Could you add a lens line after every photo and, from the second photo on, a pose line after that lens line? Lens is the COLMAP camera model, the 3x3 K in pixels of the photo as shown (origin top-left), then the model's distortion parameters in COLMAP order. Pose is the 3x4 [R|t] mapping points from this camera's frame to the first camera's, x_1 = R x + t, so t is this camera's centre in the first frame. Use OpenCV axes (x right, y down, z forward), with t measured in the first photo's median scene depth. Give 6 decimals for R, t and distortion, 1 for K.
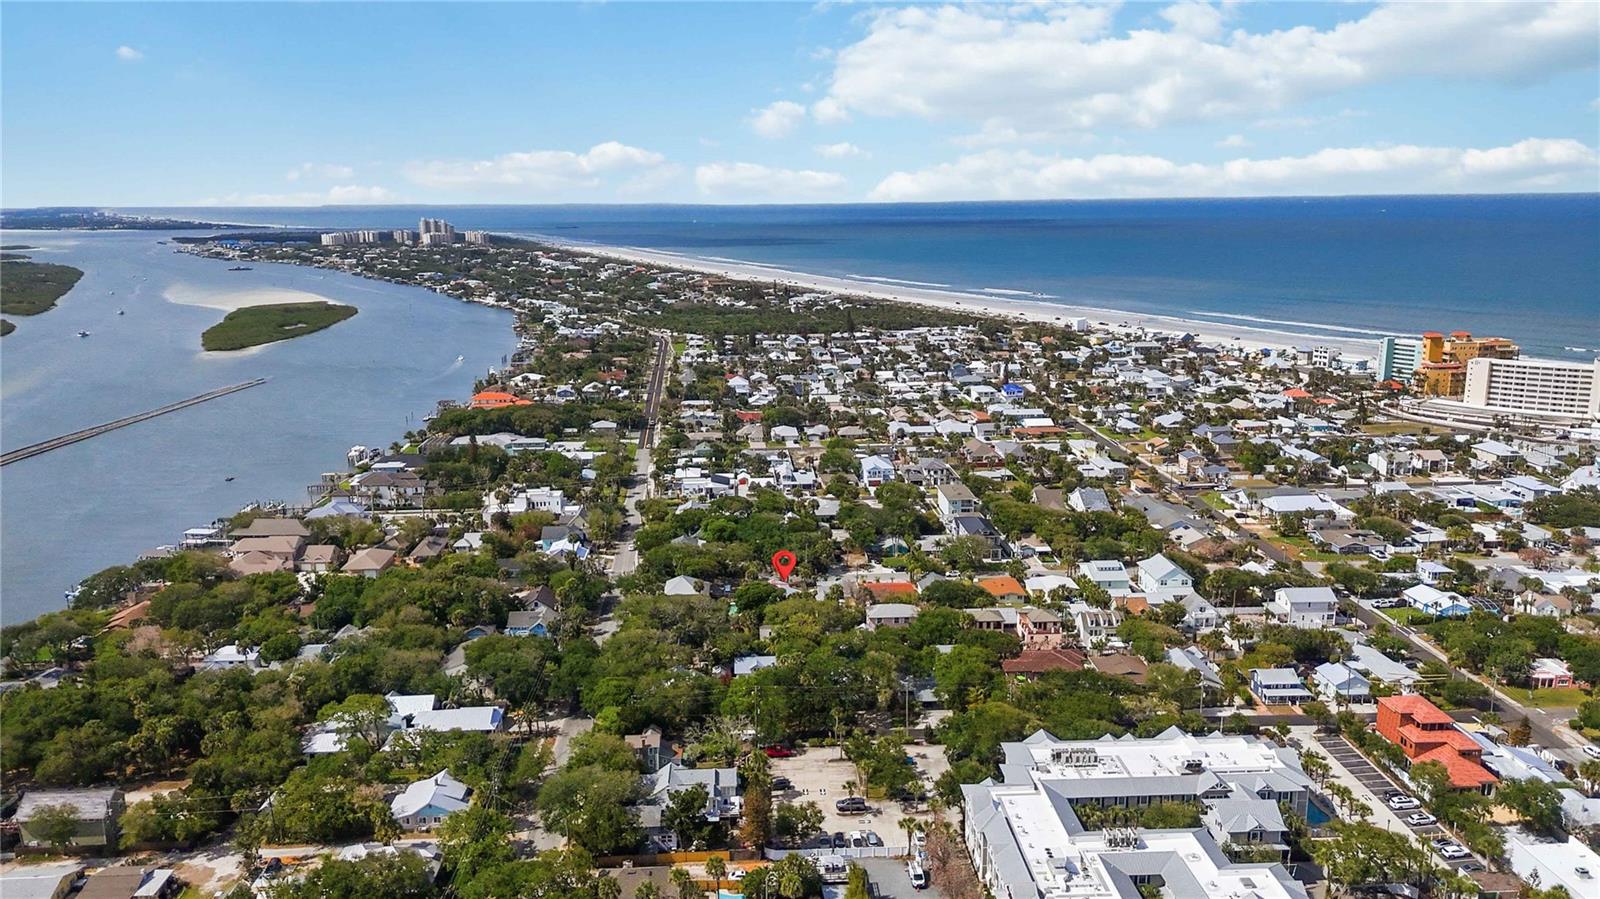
lens RADIAL K [[1238.4, 0, 846.6], [0, 1238.4, 449.8], [0, 0, 1]] dist [0.040899, 0.001027]
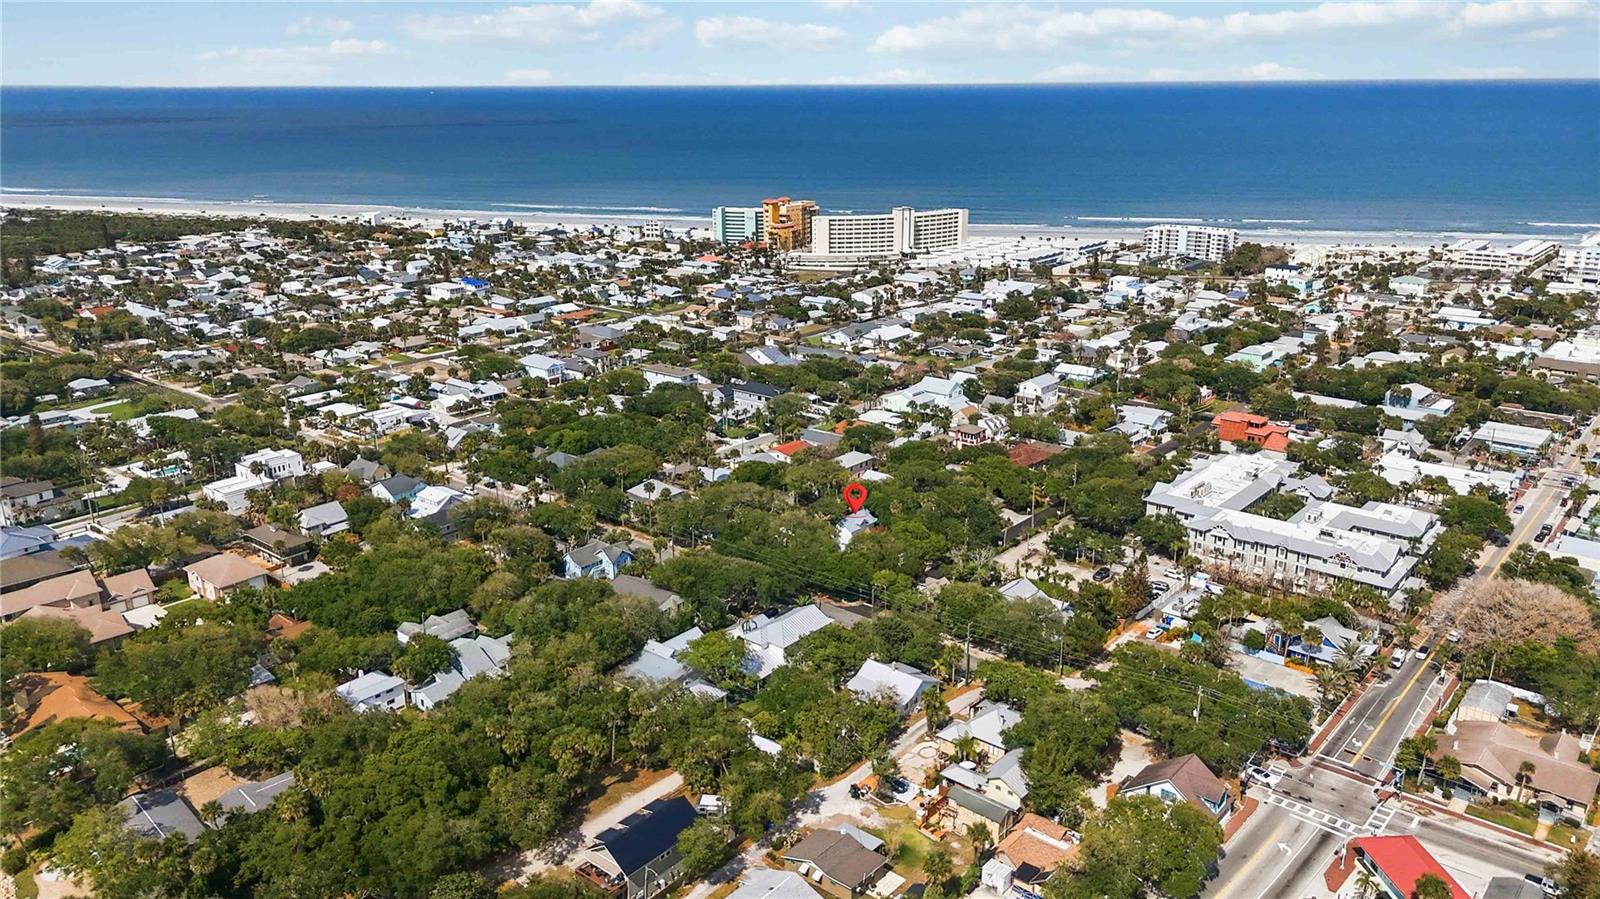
lens RADIAL K [[1238.4, 0, 846.6], [0, 1238.4, 449.8], [0, 0, 1]] dist [0.040899, 0.001027]
pose [[0.678280, -0.214767, 0.702717, -0.768906], [0.167370, 0.976351, 0.136847, -0.023677], [-0.715489, 0.024793, 0.698184, 0.291377]]
